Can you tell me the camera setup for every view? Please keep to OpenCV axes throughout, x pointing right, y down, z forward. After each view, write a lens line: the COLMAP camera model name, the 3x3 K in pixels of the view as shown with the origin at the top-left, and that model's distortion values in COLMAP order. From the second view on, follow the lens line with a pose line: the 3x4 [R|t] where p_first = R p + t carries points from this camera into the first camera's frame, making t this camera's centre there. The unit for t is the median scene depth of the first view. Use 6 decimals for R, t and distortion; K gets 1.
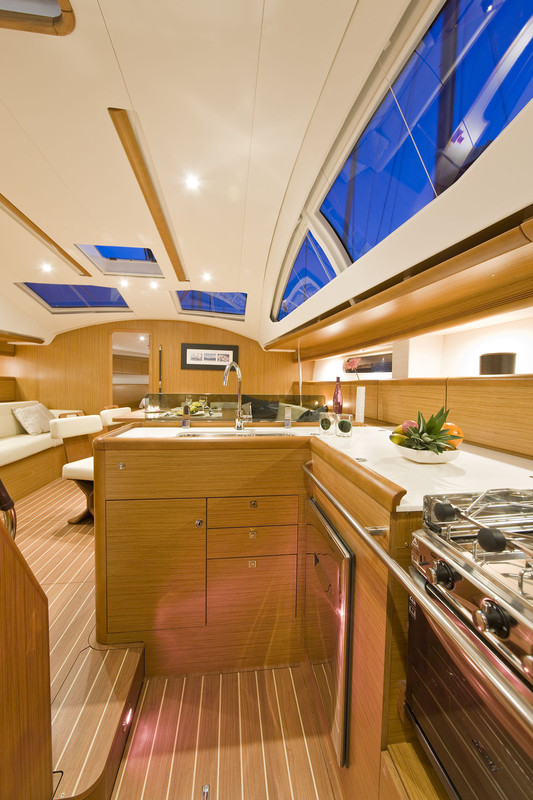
lens RADIAL K [[314.5, 0, 268.5], [0, 314.5, 397.8], [0, 0, 1]] dist [-0.014558, 0.002894]
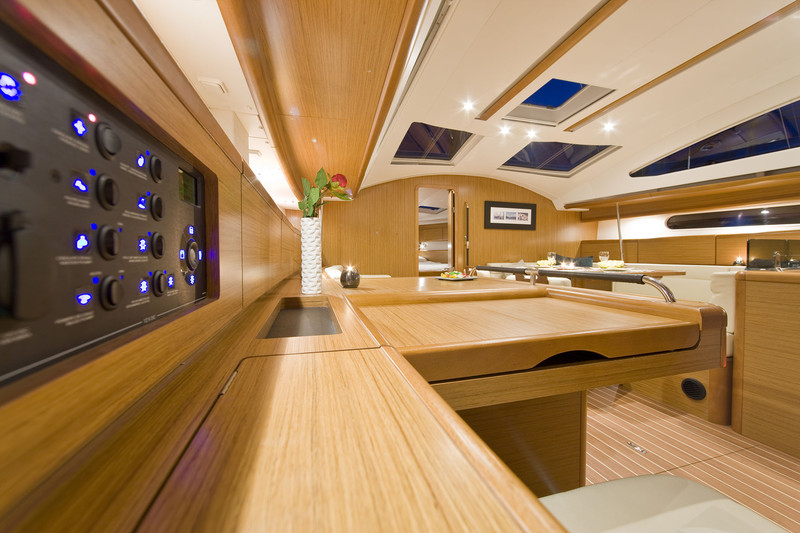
lens RADIAL K [[314.5, 0, 398.4], [0, 314.5, 263.7], [0, 0, 1]] dist [-0.014558, 0.002894]
pose [[0.988839, -0.021960, 0.147364, -0.971306], [0.023963, 0.999643, -0.011830, 0.027891], [-0.147051, 0.015229, 0.989012, 0.158256]]
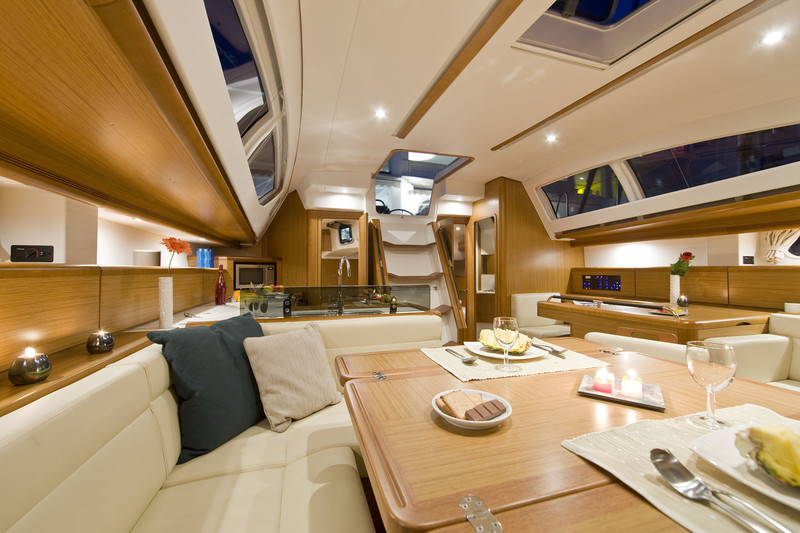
lens RADIAL K [[314.5, 0, 400.4], [0, 314.5, 269.2], [0, 0, 1]] dist [-0.014558, 0.002894]
pose [[-0.985898, -0.012242, -0.166897, -0.070692], [-0.017857, 0.999322, 0.032183, -0.062893], [0.166390, 0.034709, -0.985449, 1.288667]]
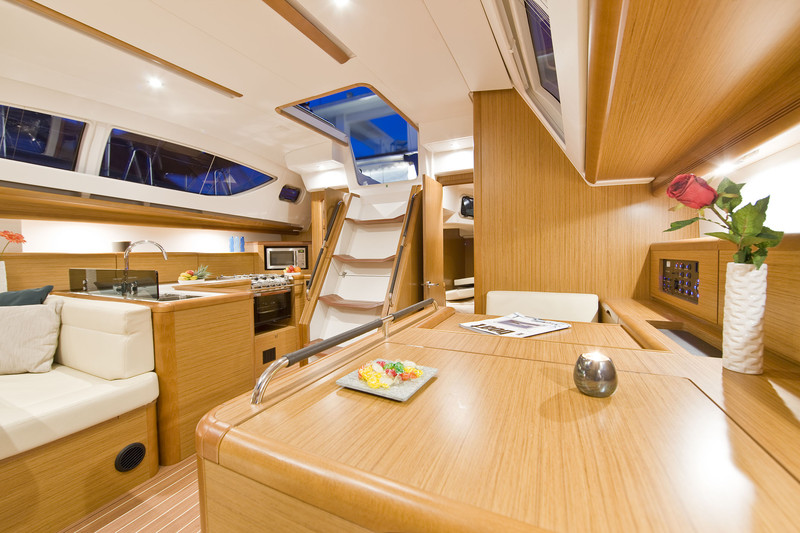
lens RADIAL K [[314.5, 0, 397.1], [0, 314.5, 264.1], [0, 0, 1]] dist [-0.014558, 0.002894]
pose [[-0.836420, -0.020379, 0.547710, -0.925228], [0.025364, 0.996799, 0.075823, -0.052263], [-0.547502, 0.077312, -0.833225, 0.862653]]
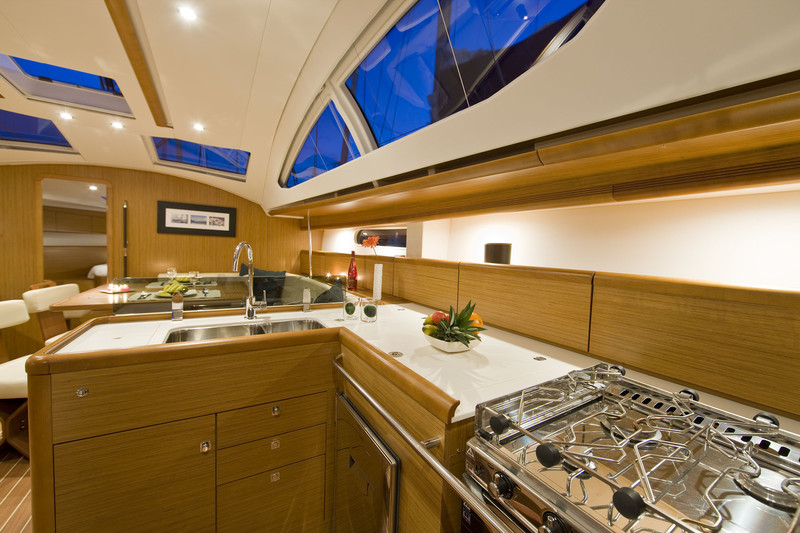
lens RADIAL K [[314.5, 0, 396.3], [0, 314.5, 264.5], [0, 0, 1]] dist [-0.014558, 0.002894]
pose [[0.920911, -0.001750, 0.389770, -0.038133], [-0.006218, 0.999797, 0.019180, -0.042229], [-0.389724, -0.020086, 0.920713, 0.034061]]
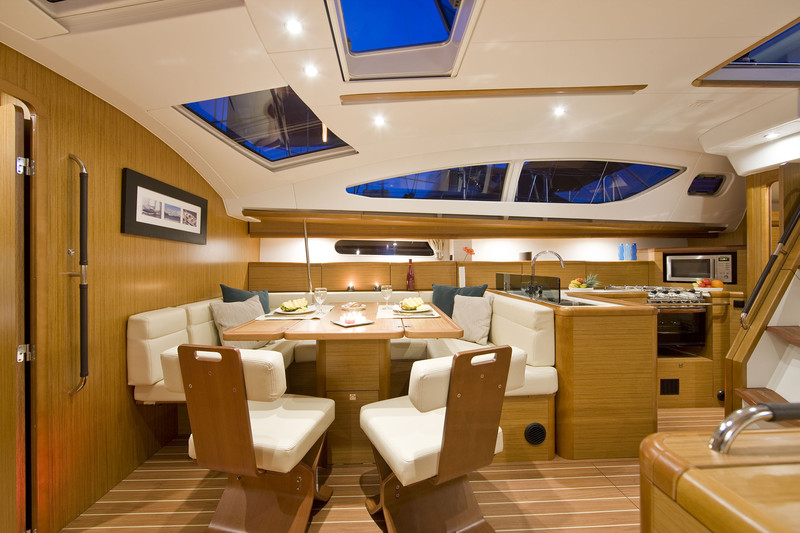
lens RADIAL K [[314.5, 0, 396.6], [0, 314.5, 264.1], [0, 0, 1]] dist [-0.014558, 0.002894]
pose [[0.094337, -0.010654, 0.995483, -0.914199], [0.047043, 0.998873, 0.006232, -0.055417], [-0.994428, 0.046243, 0.094732, 0.897634]]
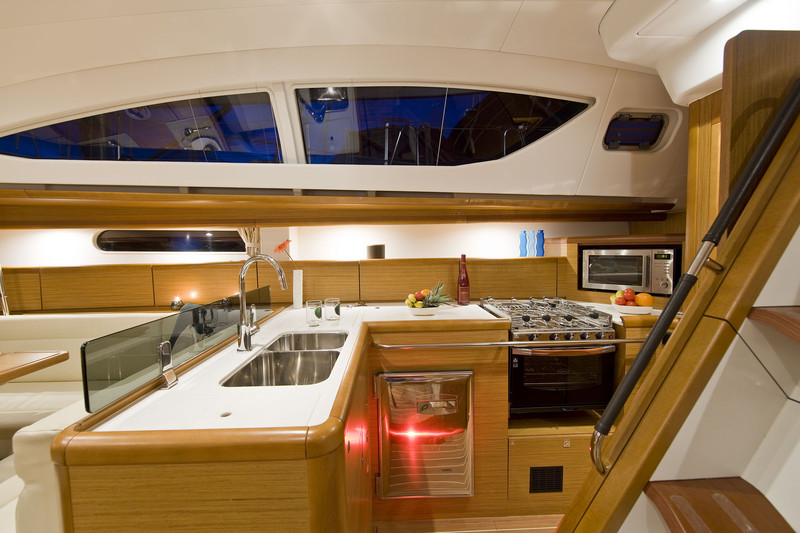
lens RADIAL K [[314.5, 0, 397.4], [0, 314.5, 264.3], [0, 0, 1]] dist [-0.014558, 0.002894]
pose [[0.097036, -0.065309, 0.993136, -0.450163], [0.057460, 0.996548, 0.059919, -0.067328], [-0.993621, 0.051252, 0.100454, 0.368692]]
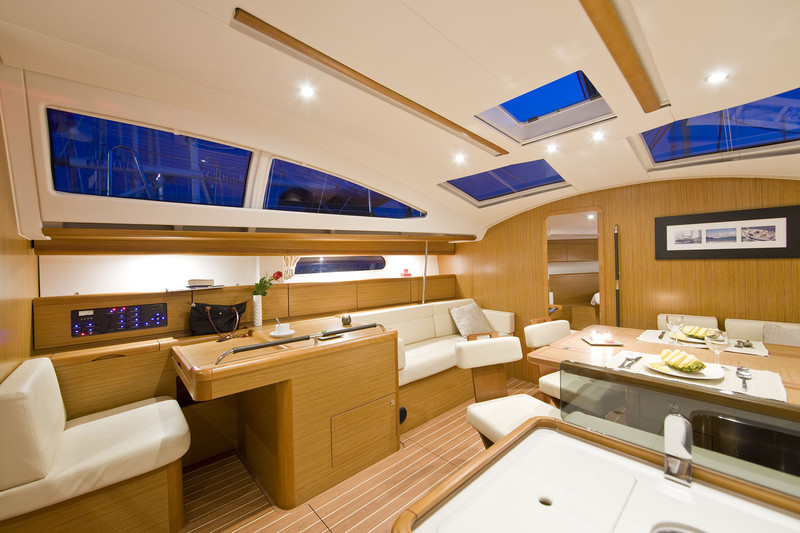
lens RADIAL K [[314.5, 0, 396.9], [0, 314.5, 263.5], [0, 0, 1]] dist [-0.014558, 0.002894]
pose [[0.569536, -0.030092, -0.821415, -0.095508], [-0.001781, 0.999282, -0.037842, -0.085905], [0.821965, 0.023015, 0.569073, 0.342329]]
